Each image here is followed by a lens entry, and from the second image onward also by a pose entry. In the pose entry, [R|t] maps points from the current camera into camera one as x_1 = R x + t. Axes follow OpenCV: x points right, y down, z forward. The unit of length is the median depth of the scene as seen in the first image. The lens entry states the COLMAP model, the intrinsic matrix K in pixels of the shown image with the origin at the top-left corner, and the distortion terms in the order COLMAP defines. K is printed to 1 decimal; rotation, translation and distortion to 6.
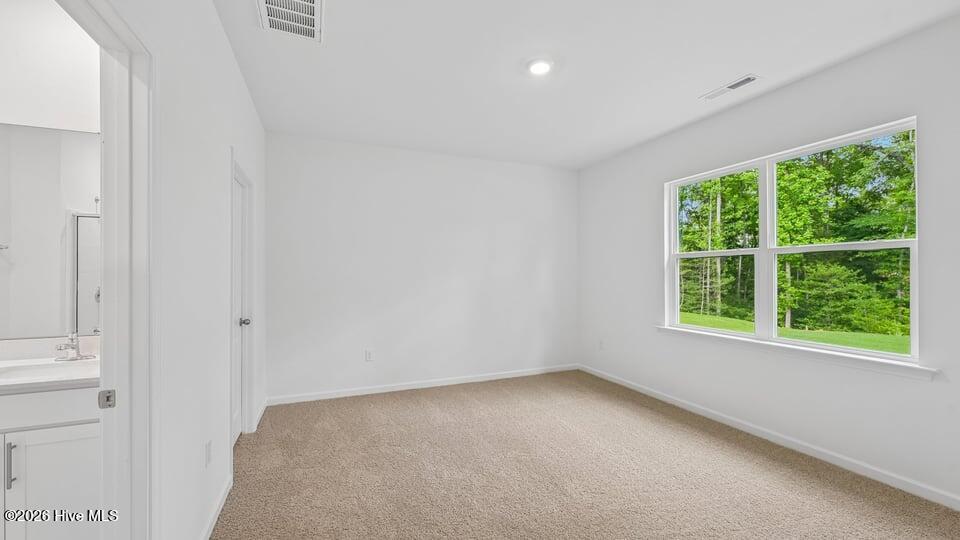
lens RADIAL K [[363.3, 0, 491.1], [0, 363.3, 268.7], [0, 0, 1]] dist [-0.020226, 0.000078]
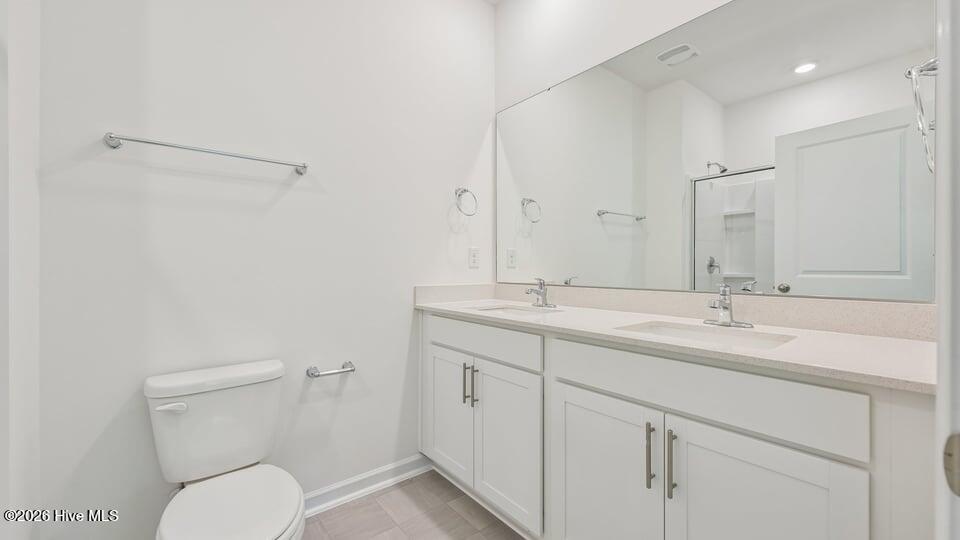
lens RADIAL K [[363.3, 0, 491.1], [0, 363.3, 268.7], [0, 0, 1]] dist [-0.020226, 0.000078]
pose [[0.241595, 0.000976, -0.970377, -0.606748], [0.016010, 0.999859, 0.004991, 0.135360], [0.970245, -0.016741, 0.241546, 0.379998]]
